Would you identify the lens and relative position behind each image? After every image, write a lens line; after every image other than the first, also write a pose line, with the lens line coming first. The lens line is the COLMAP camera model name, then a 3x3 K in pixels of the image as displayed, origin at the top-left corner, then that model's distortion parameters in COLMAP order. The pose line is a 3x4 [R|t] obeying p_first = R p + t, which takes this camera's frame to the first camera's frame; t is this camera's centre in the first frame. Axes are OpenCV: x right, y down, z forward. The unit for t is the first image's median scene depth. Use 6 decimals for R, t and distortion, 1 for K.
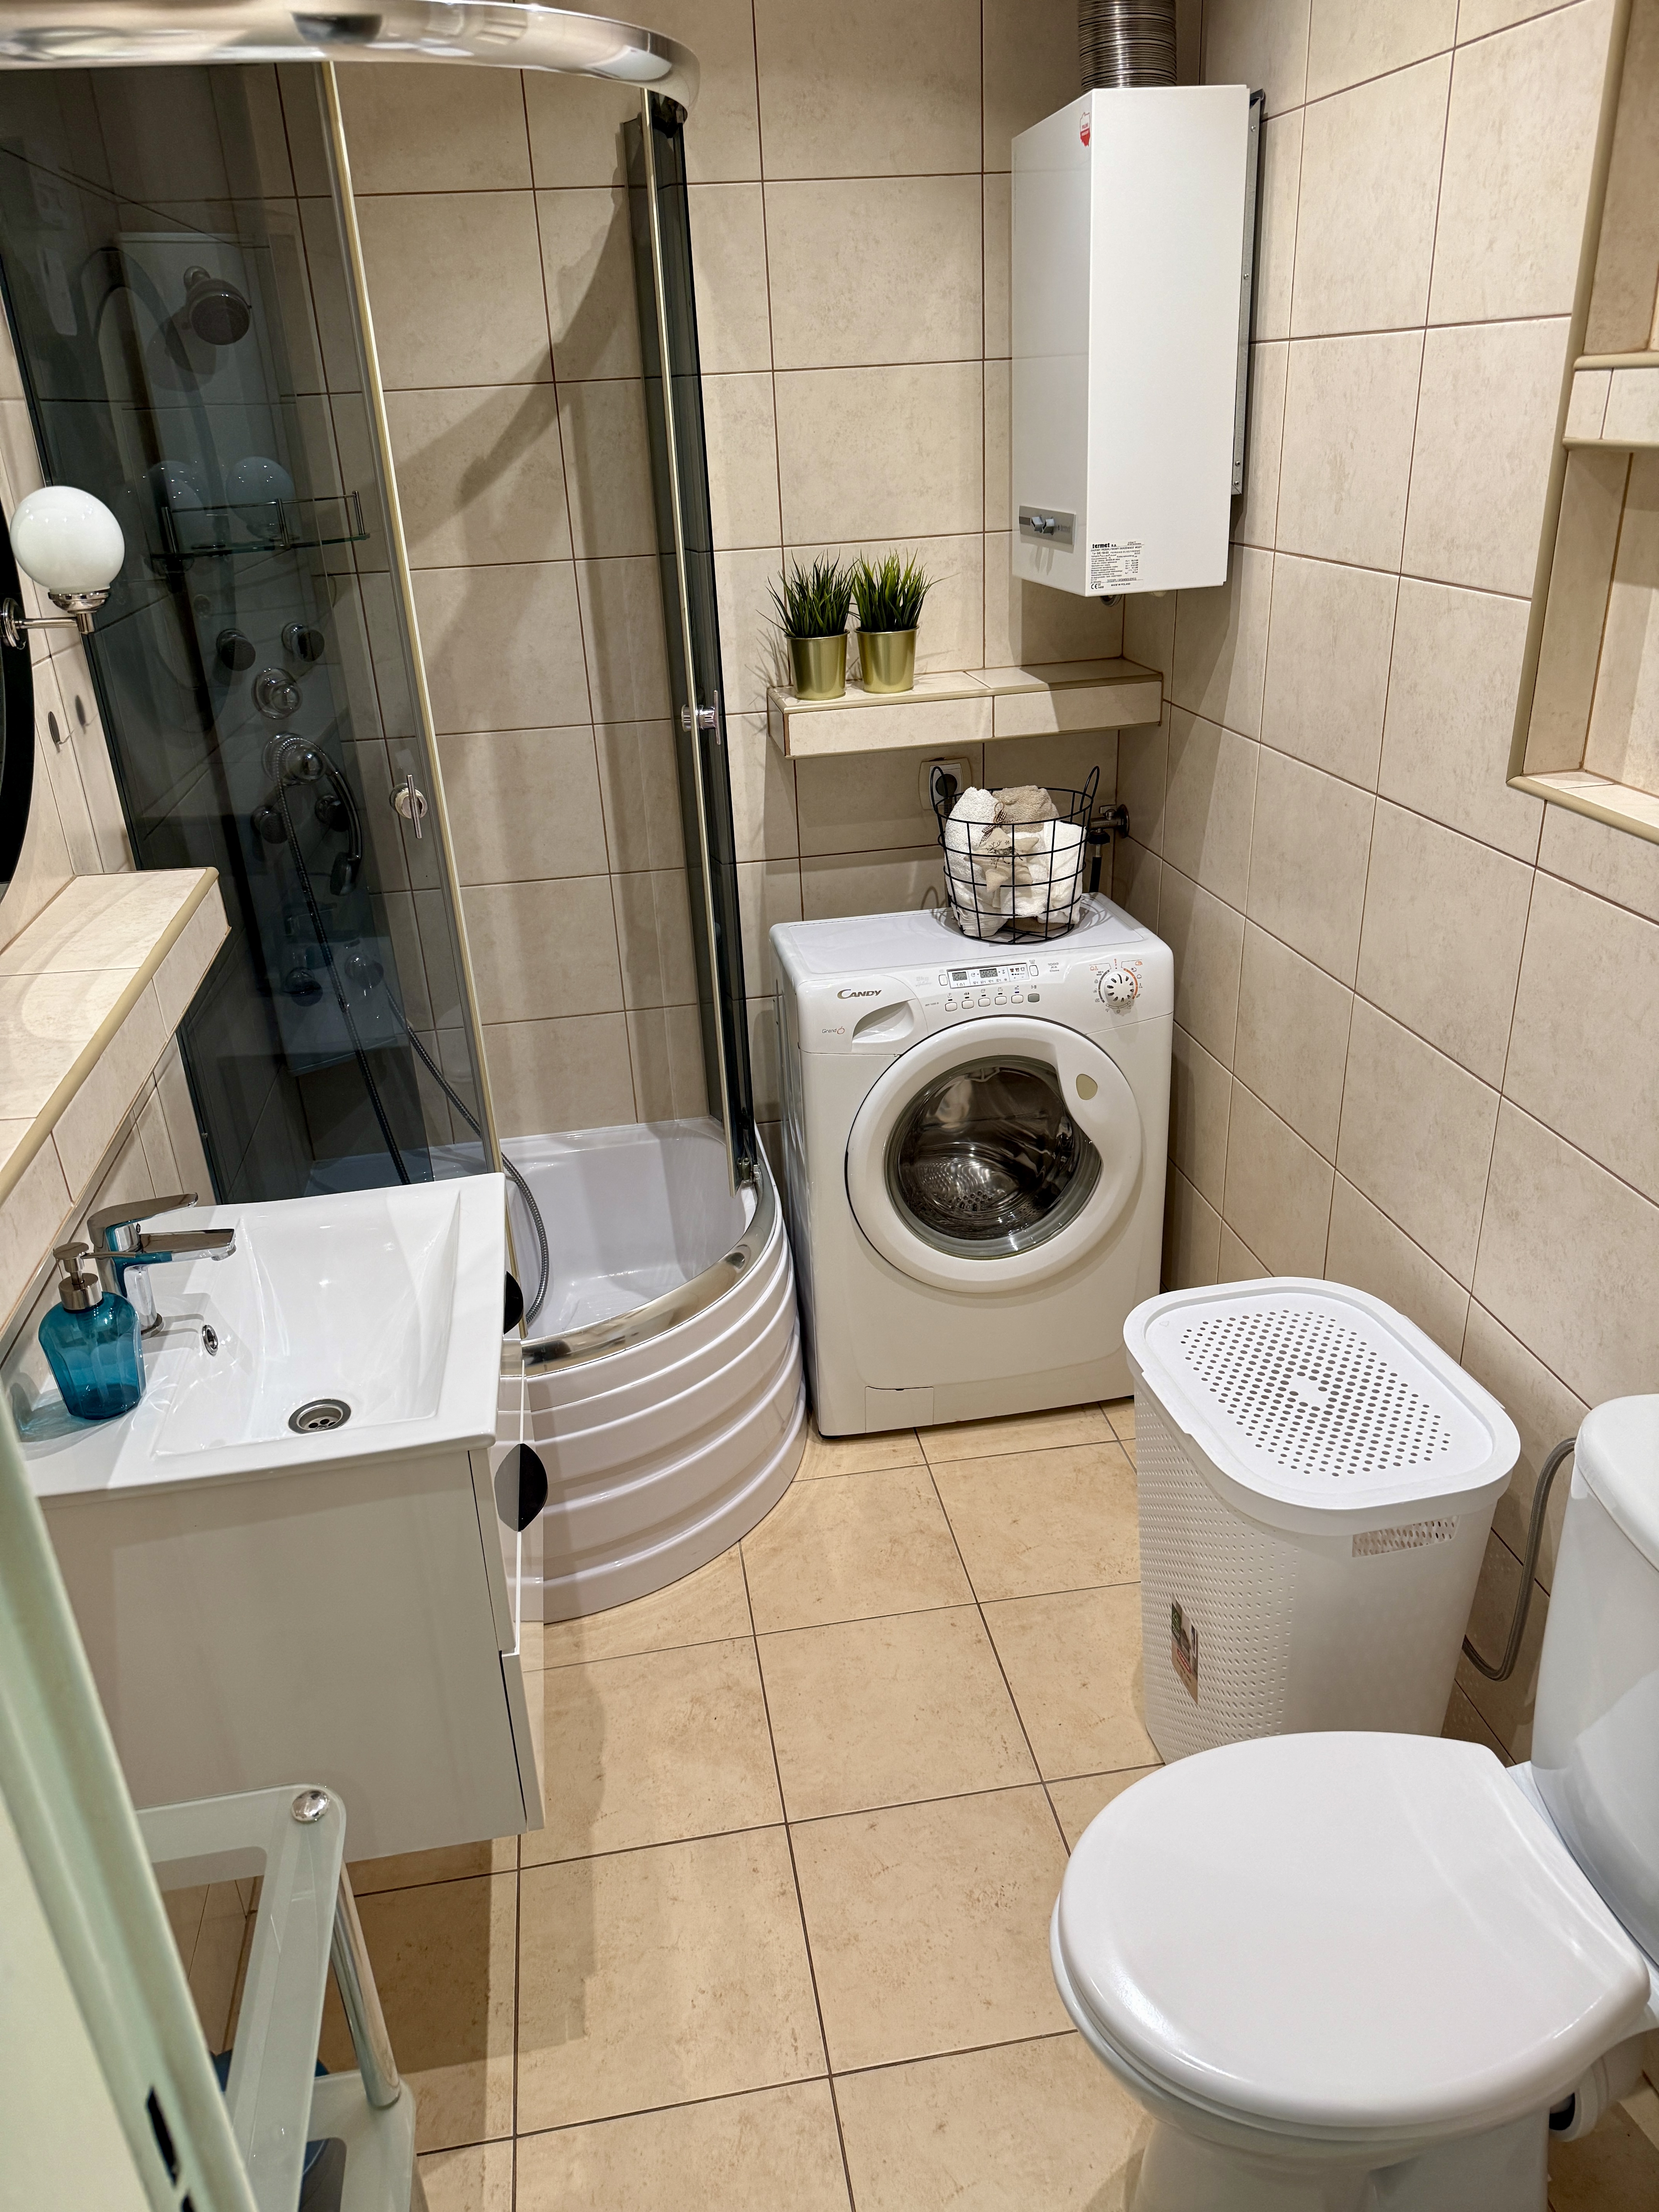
lens RADIAL K [[1517.1, 0, 841.7], [0, 1517.1, 1112.1], [0, 0, 1]] dist [0.049709, -0.047142]
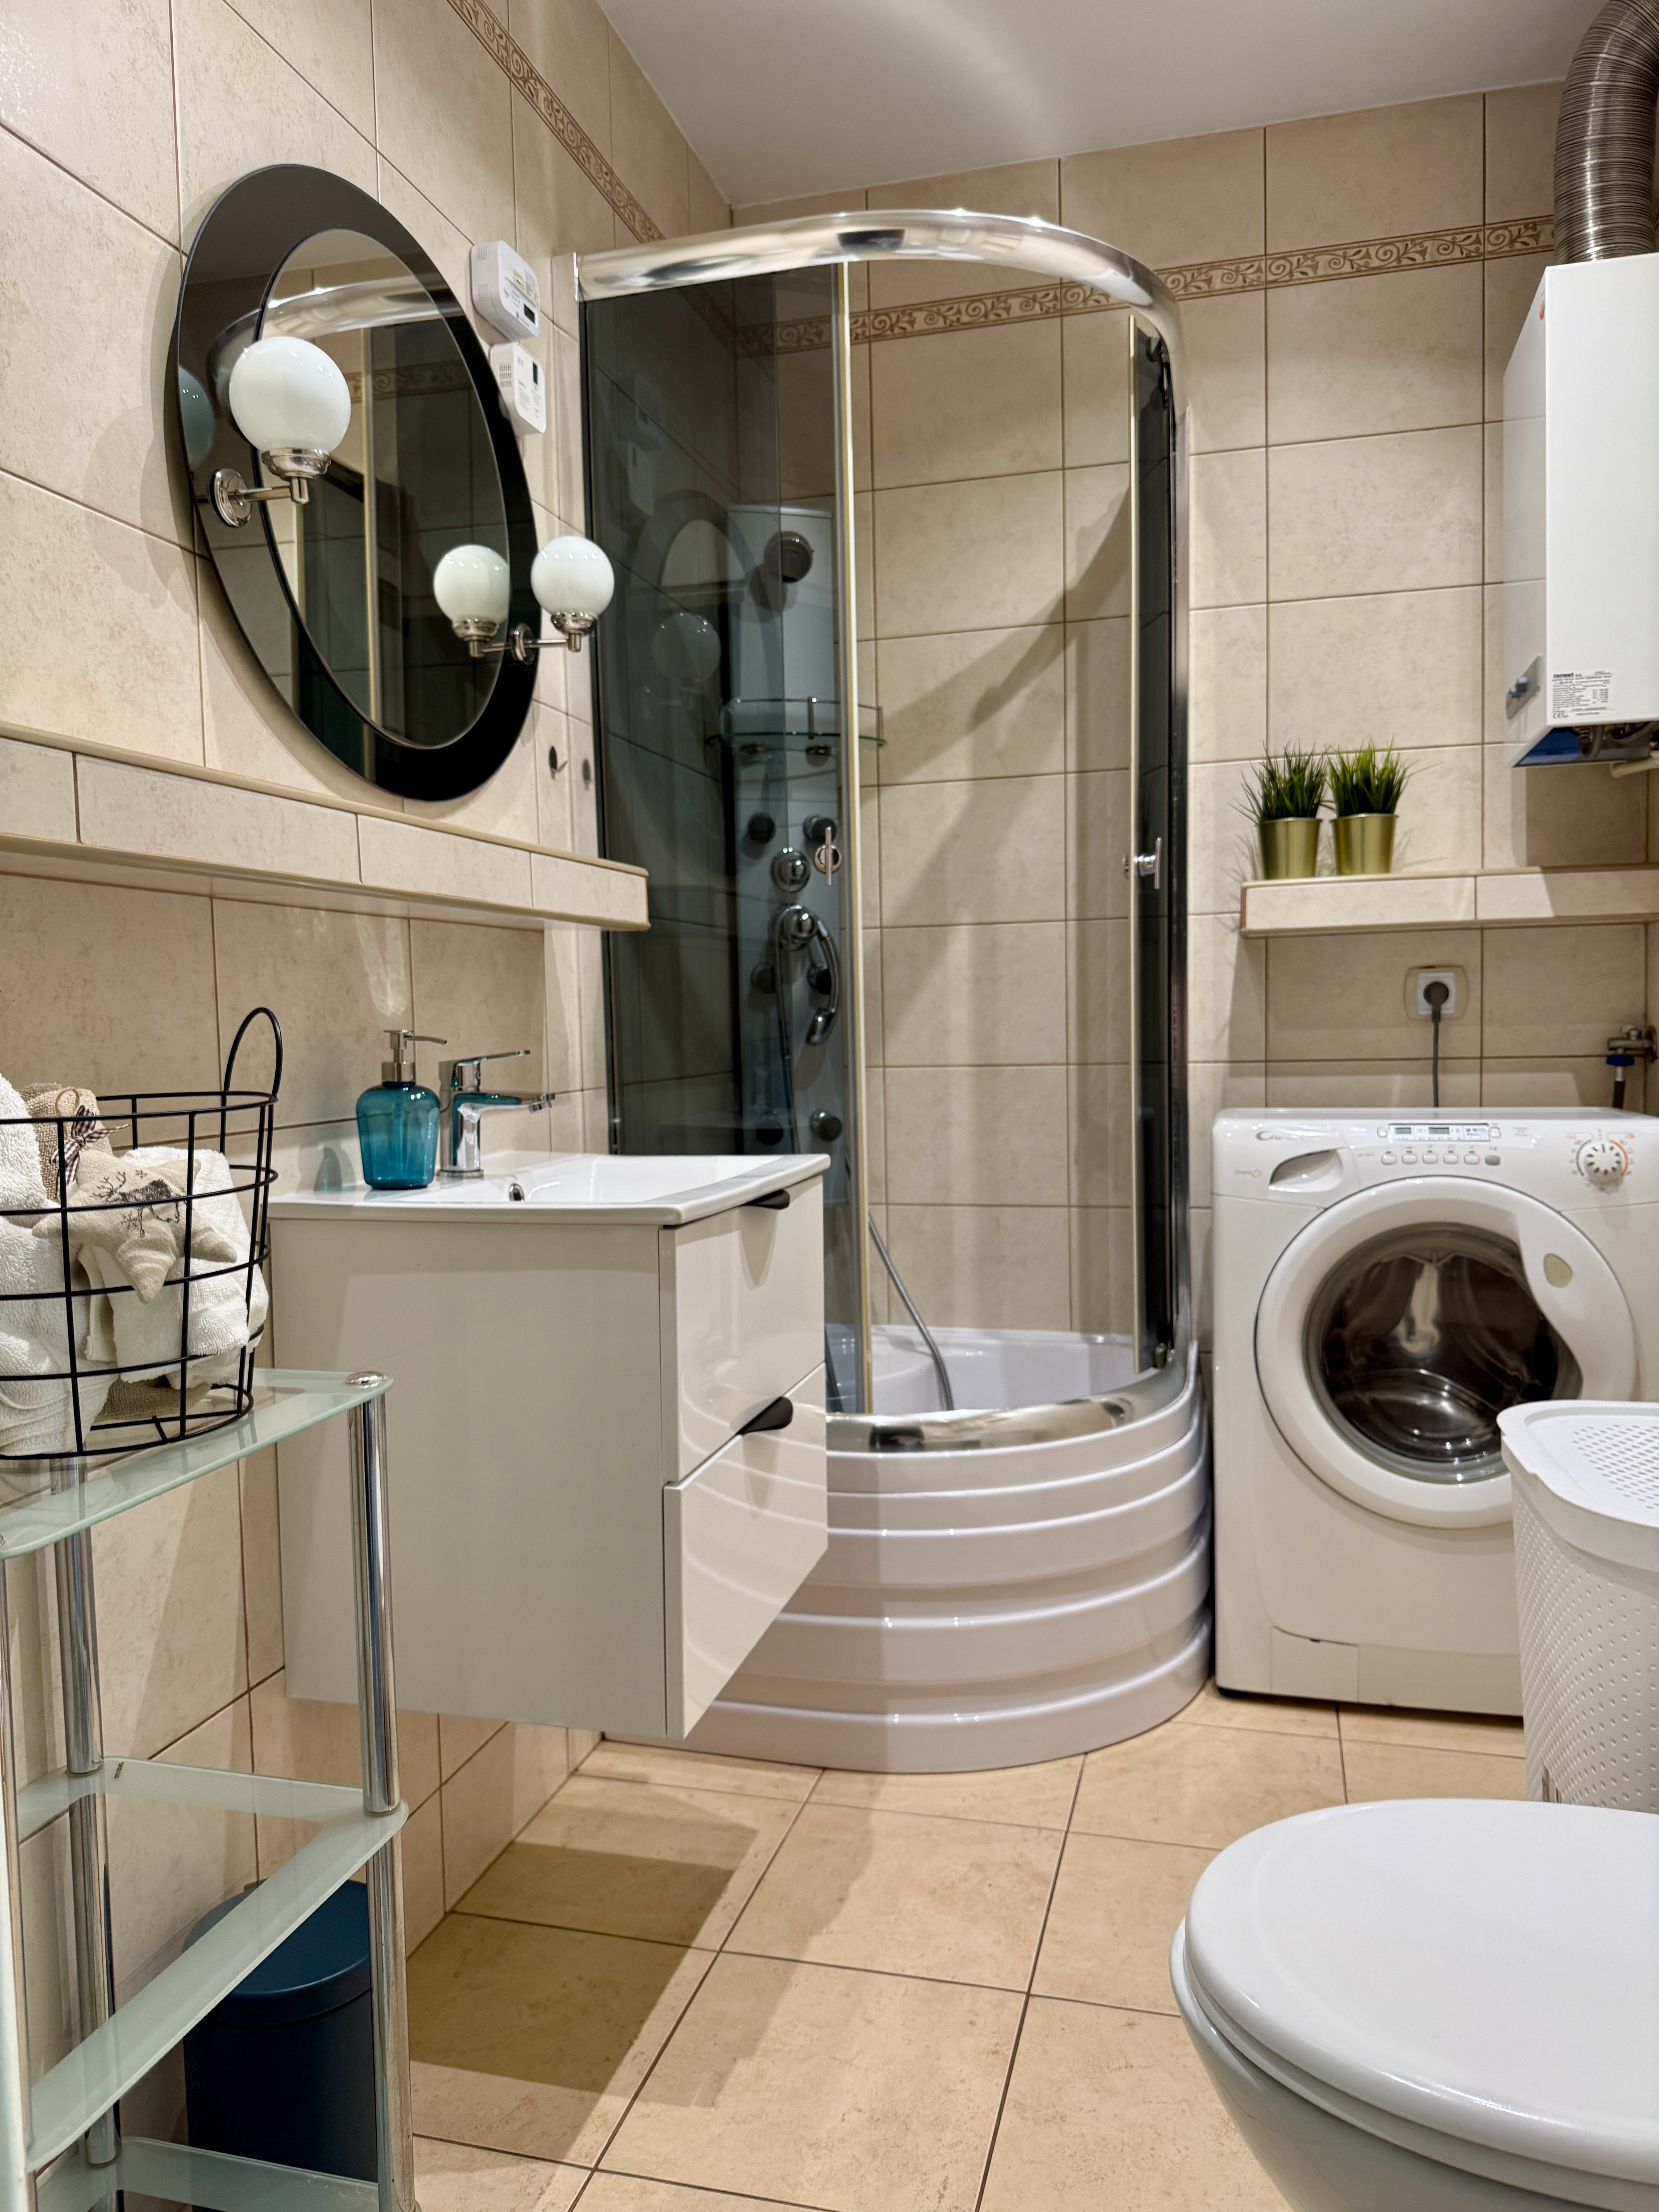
lens RADIAL K [[1517.1, 0, 841.7], [0, 1517.1, 1112.1], [0, 0, 1]] dist [0.049709, -0.047142]
pose [[0.913168, 0.053377, -0.404073, 0.134064], [-0.184830, 0.937823, -0.293814, 0.220250], [0.363266, 0.342986, 0.866255, 0.084702]]
